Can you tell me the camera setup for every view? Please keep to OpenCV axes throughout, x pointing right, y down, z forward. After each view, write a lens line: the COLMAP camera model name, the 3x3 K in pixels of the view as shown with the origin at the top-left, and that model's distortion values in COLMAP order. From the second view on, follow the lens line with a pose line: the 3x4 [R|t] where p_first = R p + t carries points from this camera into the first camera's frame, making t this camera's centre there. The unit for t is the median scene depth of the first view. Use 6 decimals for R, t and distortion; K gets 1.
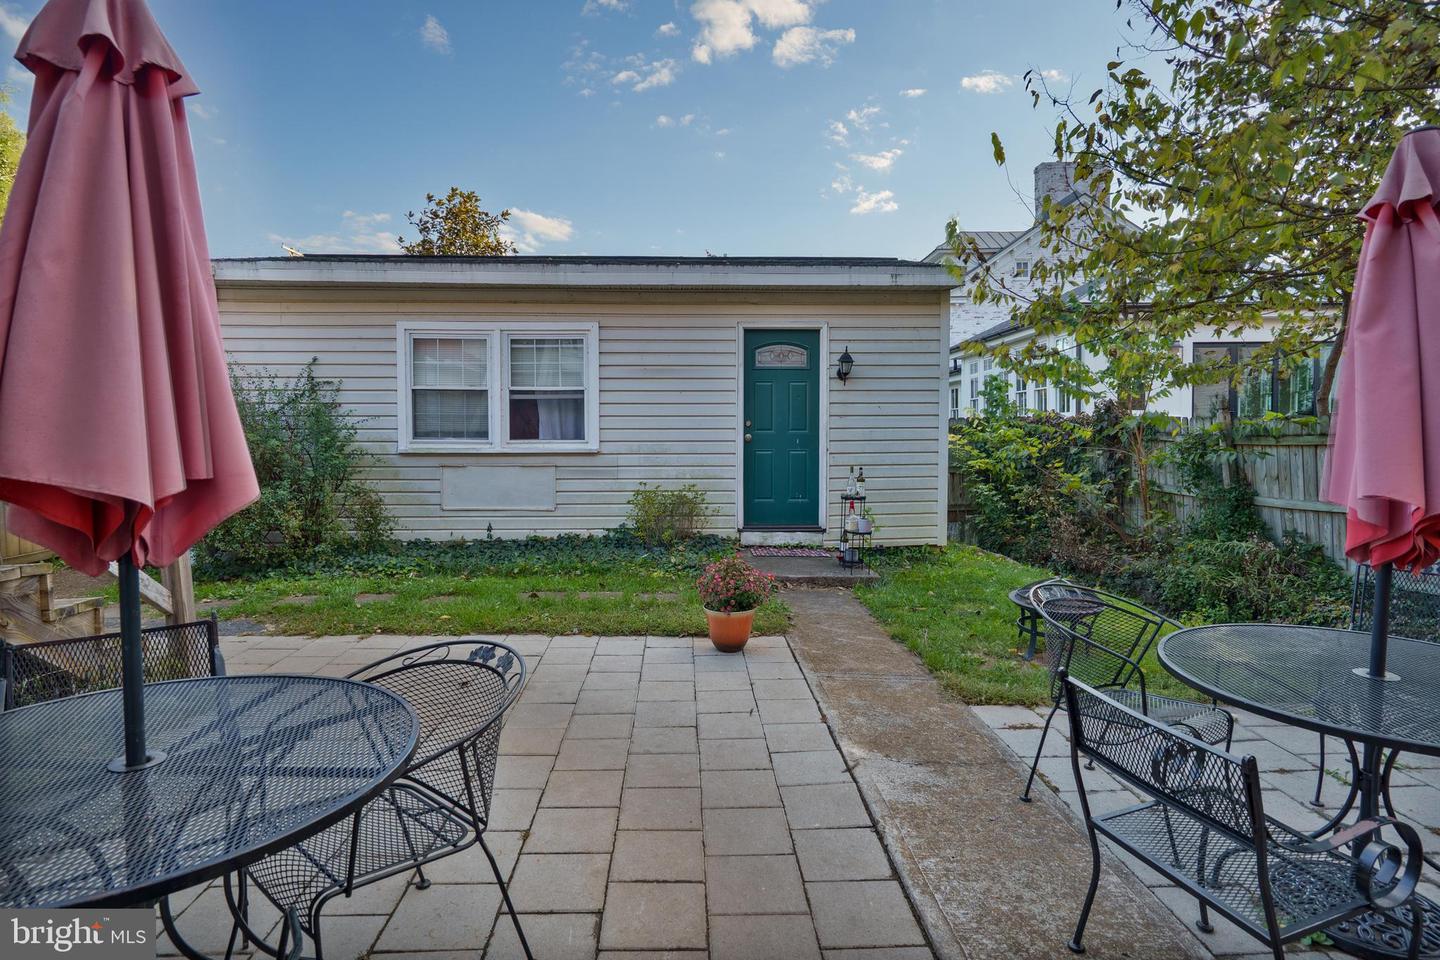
lens RADIAL K [[759.0, 0, 719.3], [0, 759.0, 474.9], [0, 0, 1]] dist [-0.002799, -0.000127]
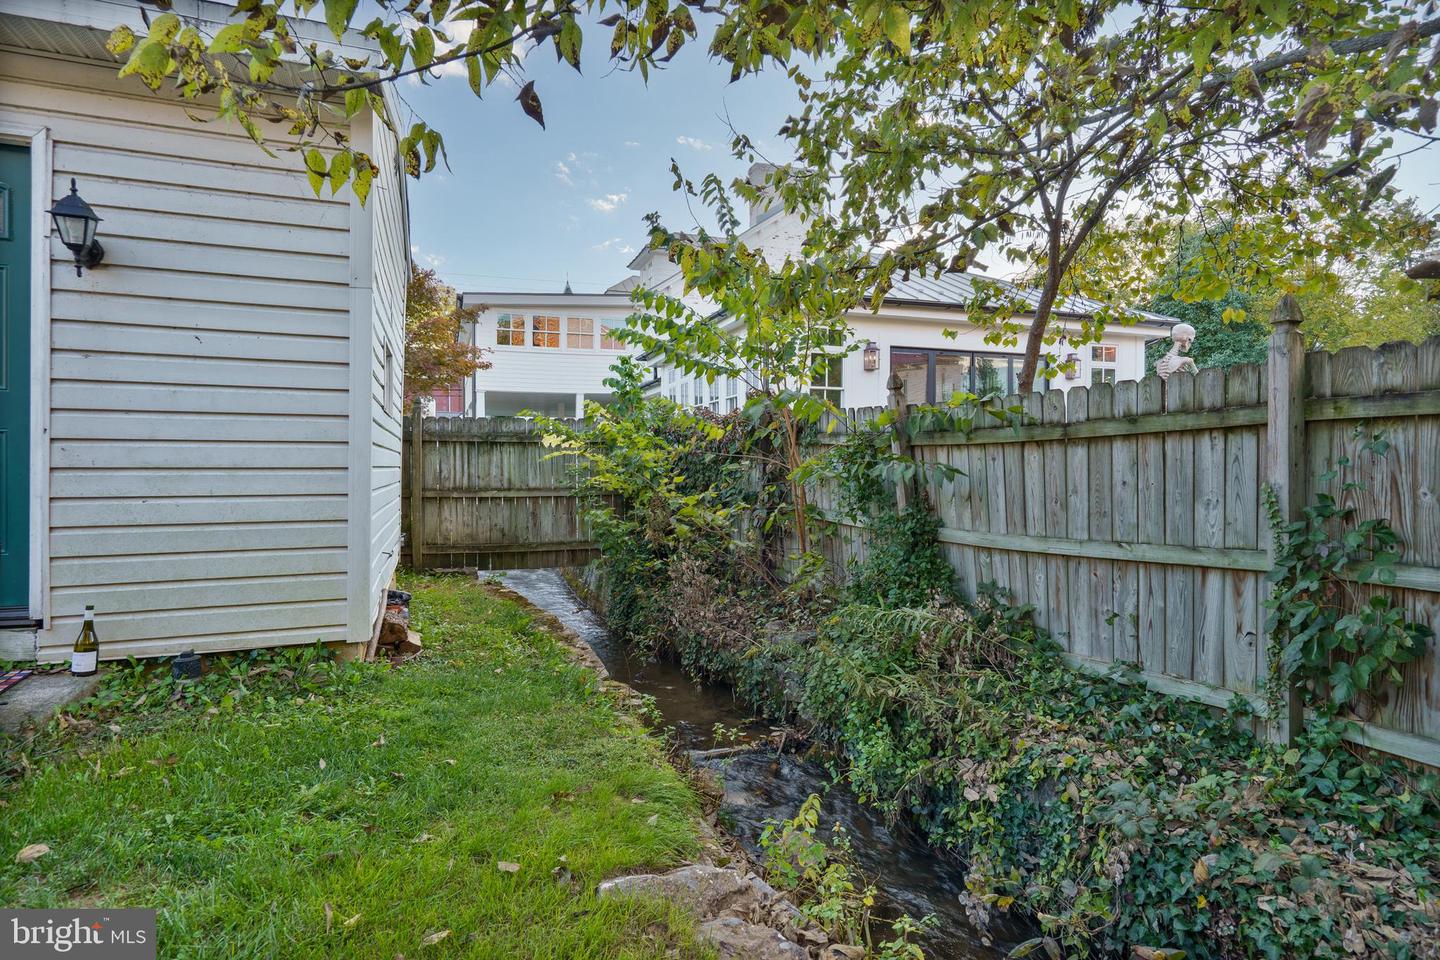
lens RADIAL K [[759.0, 0, 719.4], [0, 759.0, 483.7], [0, 0, 1]] dist [-0.002799, -0.000127]
pose [[0.954125, 0.004644, 0.299372, 0.358938], [0.003514, 0.999637, -0.026705, 0.008214], [-0.299388, 0.026532, 0.953763, 0.472880]]
